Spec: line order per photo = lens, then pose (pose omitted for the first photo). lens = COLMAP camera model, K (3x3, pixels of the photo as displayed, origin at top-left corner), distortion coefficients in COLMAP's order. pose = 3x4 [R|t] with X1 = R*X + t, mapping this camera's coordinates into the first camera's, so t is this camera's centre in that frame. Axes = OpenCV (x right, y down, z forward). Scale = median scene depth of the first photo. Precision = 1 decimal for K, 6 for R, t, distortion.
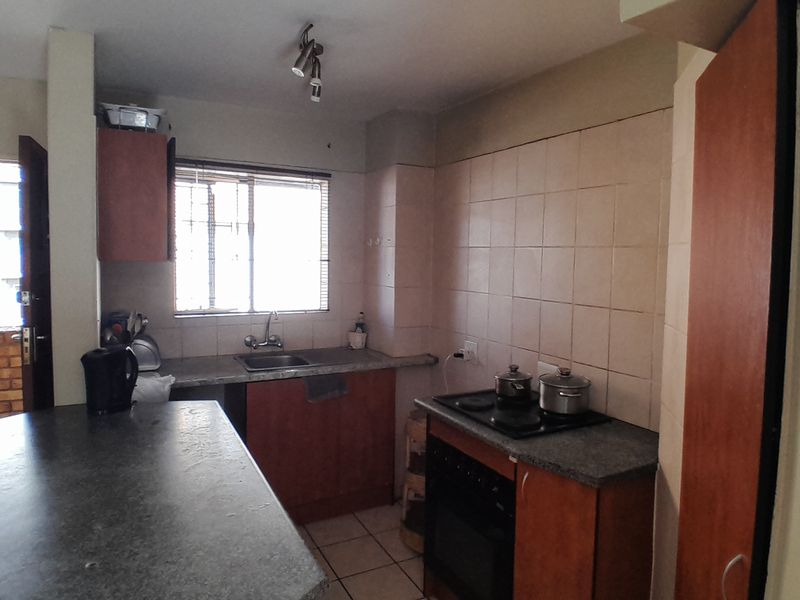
lens RADIAL K [[540.2, 0, 425.0], [0, 540.2, 293.7], [0, 0, 1]] dist [0.029811, -0.077464]
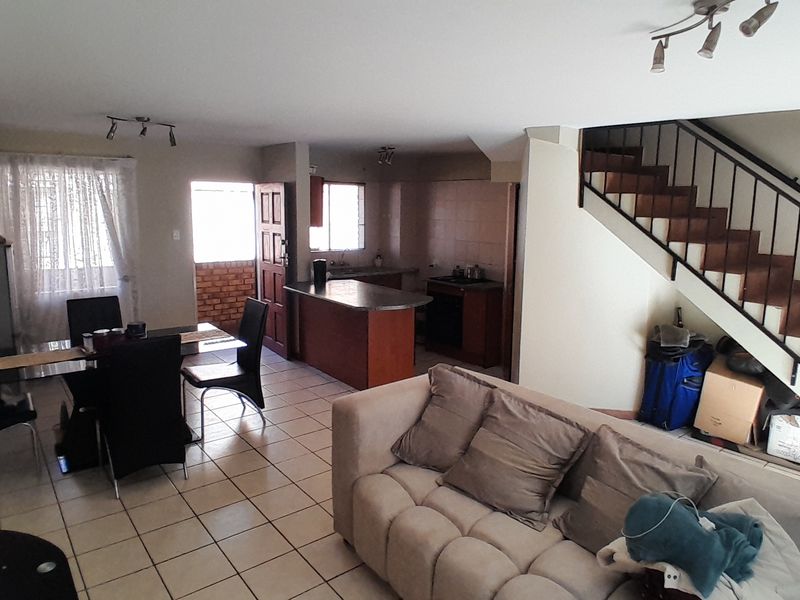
lens RADIAL K [[540.2, 0, 425.0], [0, 540.2, 293.7], [0, 0, 1]] dist [0.029811, -0.077464]
pose [[0.982361, -0.037163, 0.183263, -0.401905], [0.018313, 0.994461, 0.103496, -0.009517], [-0.186094, -0.098315, 0.977601, -1.318487]]
